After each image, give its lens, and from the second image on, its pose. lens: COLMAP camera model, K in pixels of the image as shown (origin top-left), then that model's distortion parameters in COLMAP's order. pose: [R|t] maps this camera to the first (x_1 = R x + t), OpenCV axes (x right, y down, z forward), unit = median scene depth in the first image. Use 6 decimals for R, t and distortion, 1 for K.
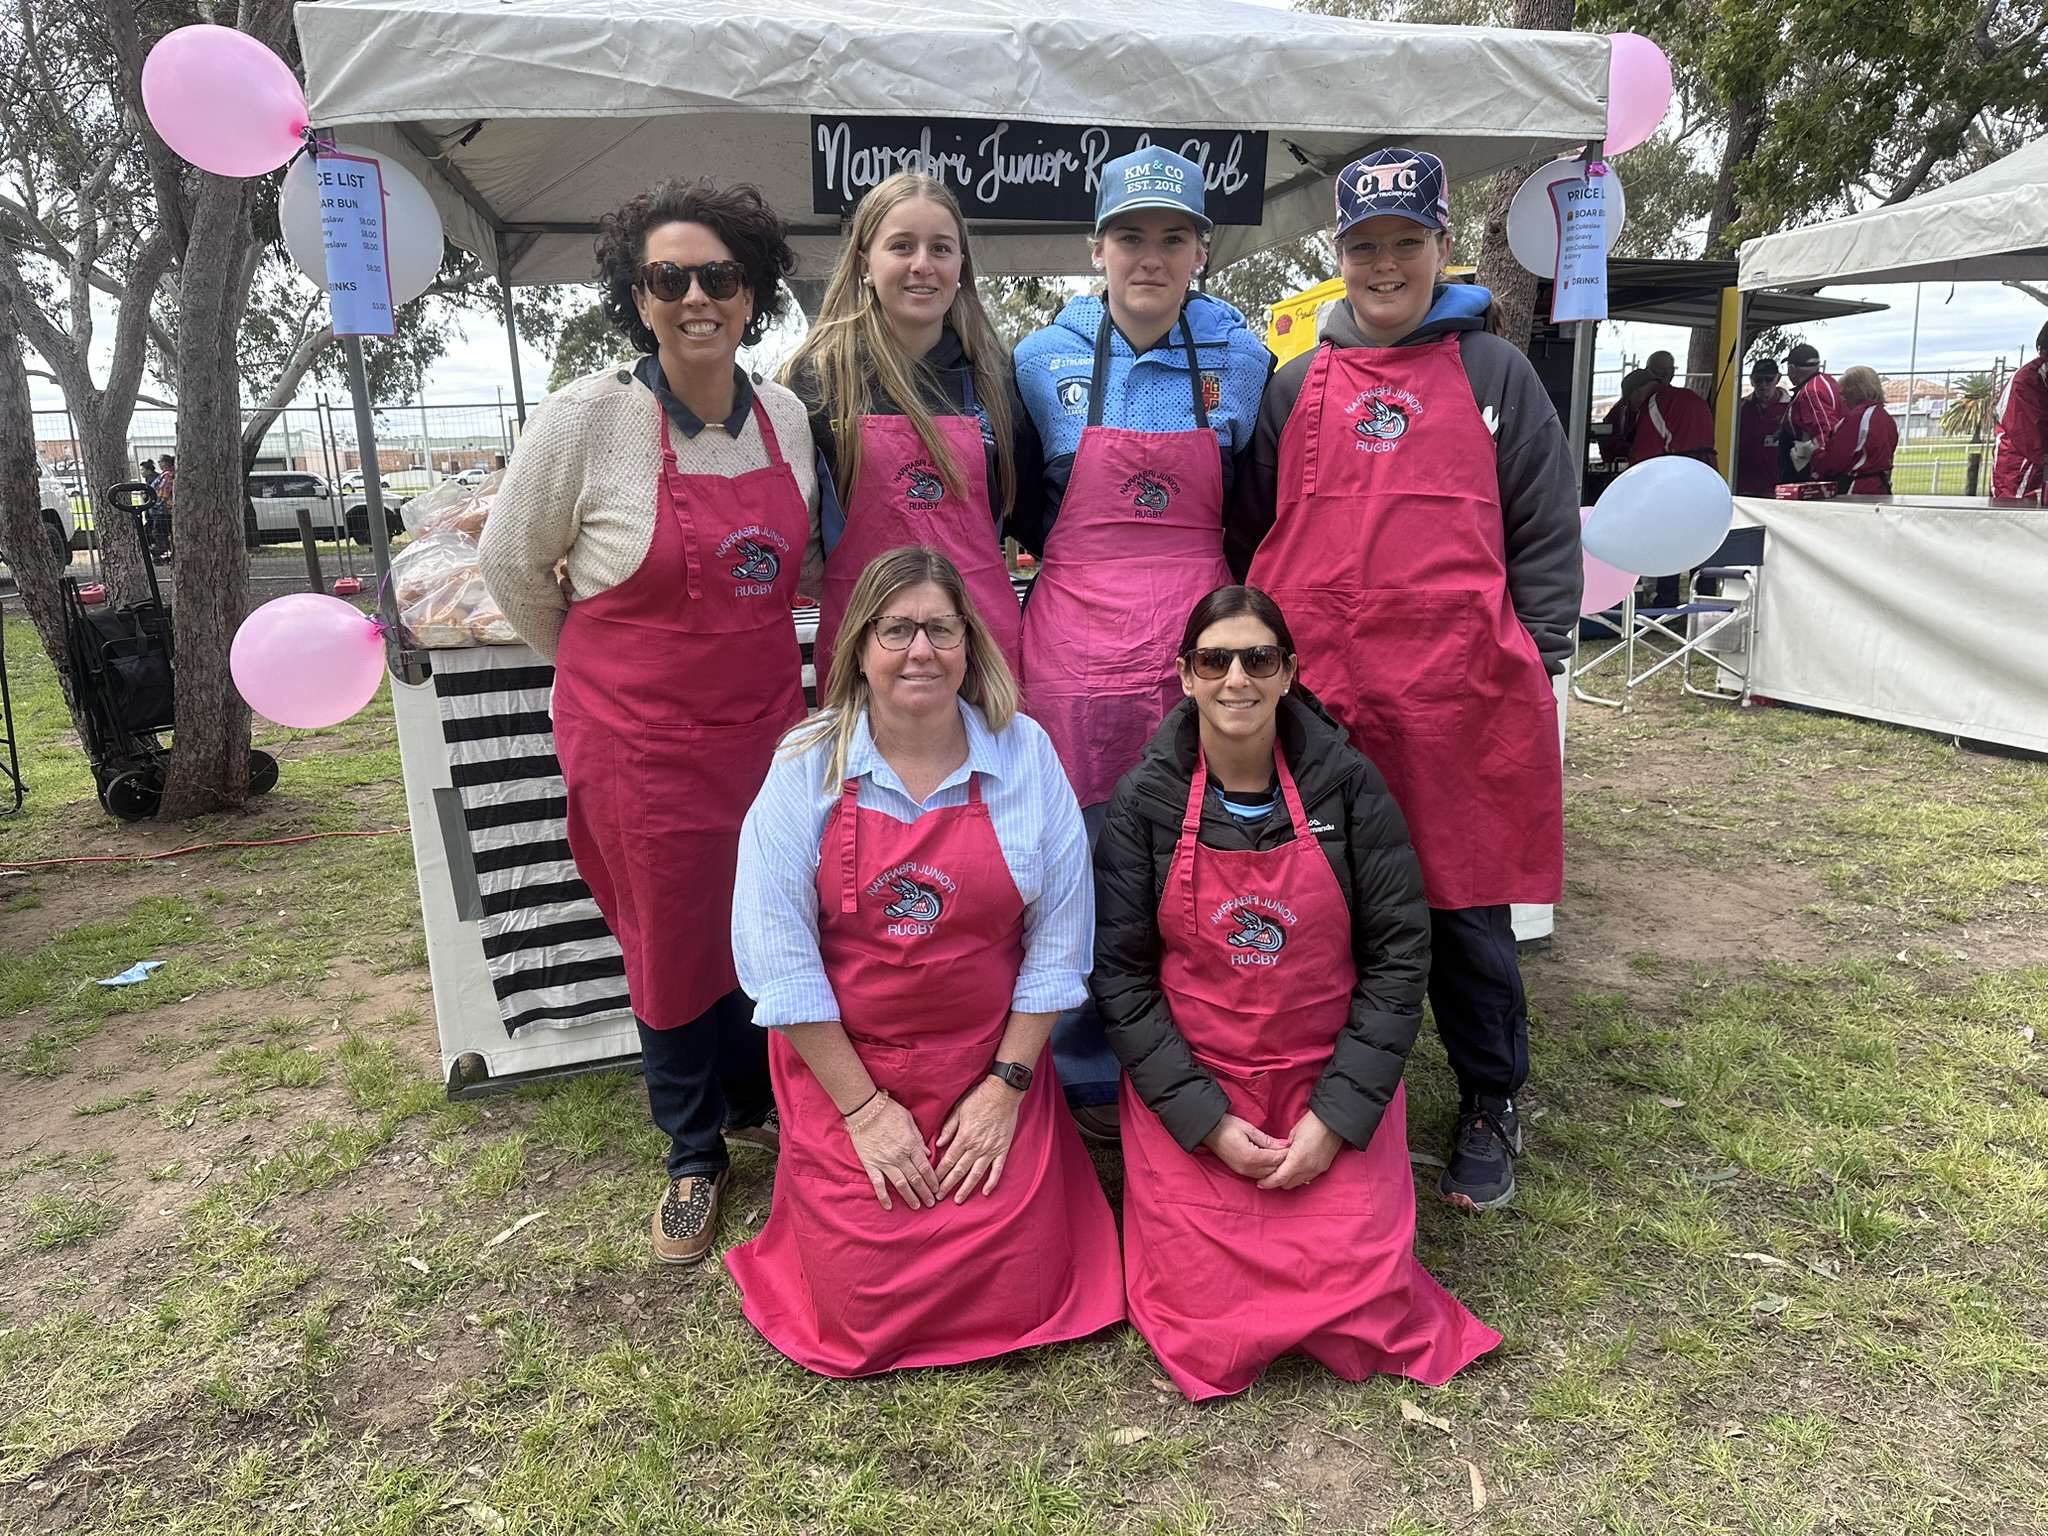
lens RADIAL K [[1413.1, 0, 1024.0], [0, 1413.1, 768.0], [0, 0, 1]] dist [-0.045483, 0.072752]
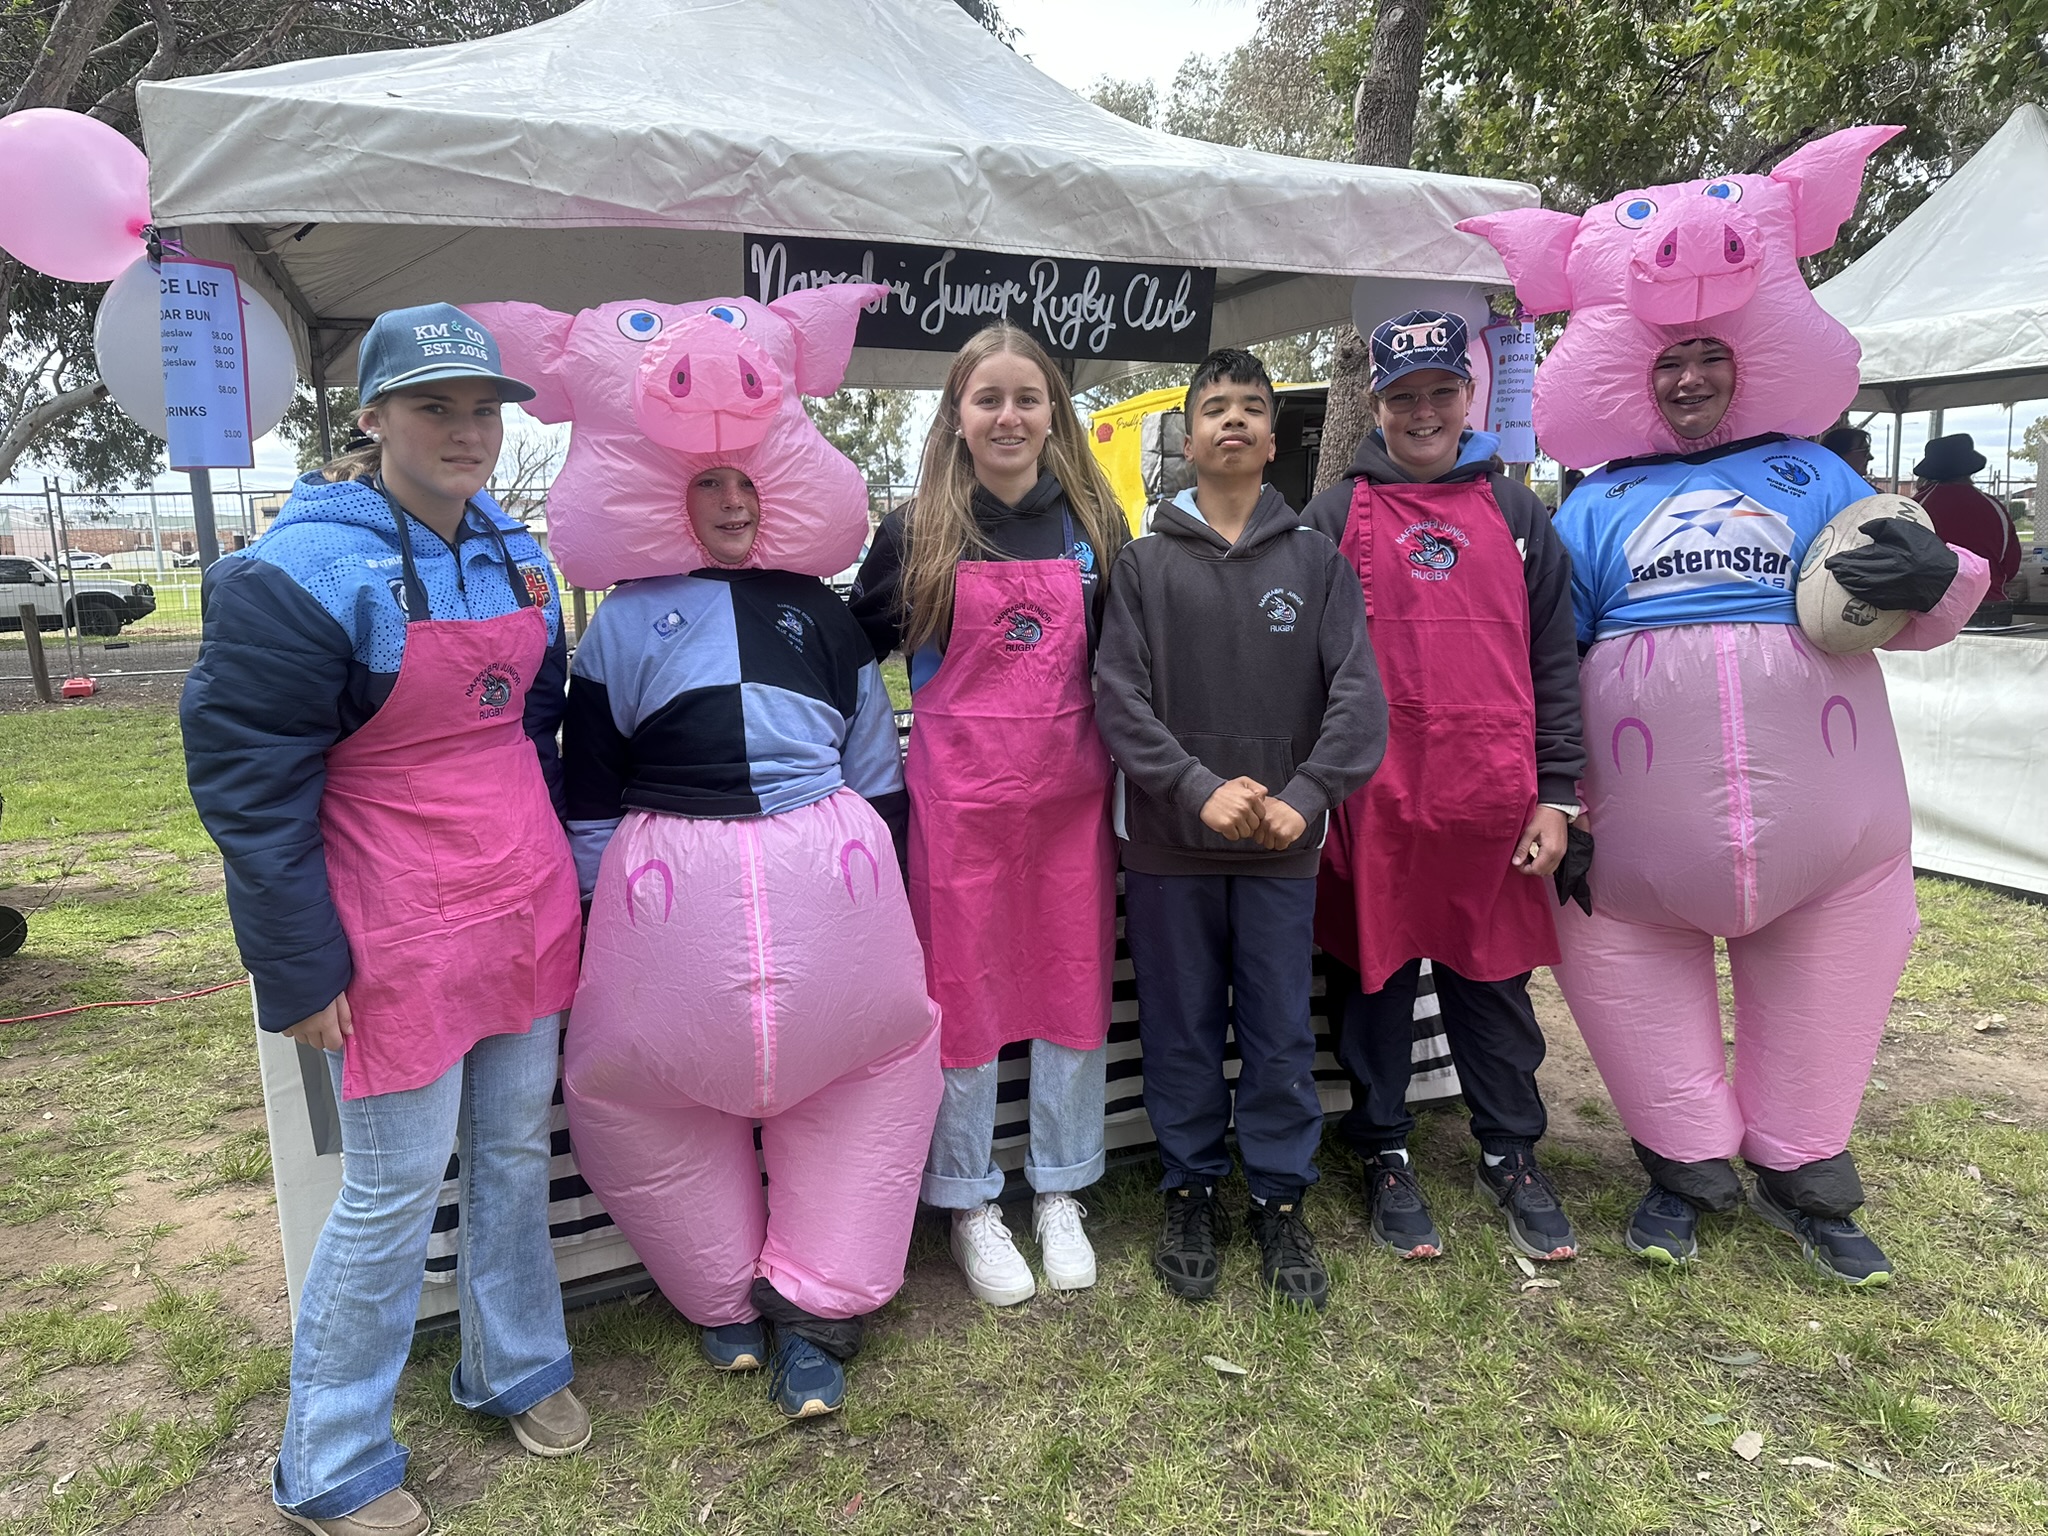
lens RADIAL K [[1398.6, 0, 1024.0], [0, 1398.6, 768.0], [0, 0, 1]] dist [0.030169, -0.032420]
pose [[0.988369, -0.015779, 0.151257, -0.111771], [0.024847, 0.997993, -0.058245, -0.062309], [-0.150034, 0.061325, 0.986777, 0.097559]]
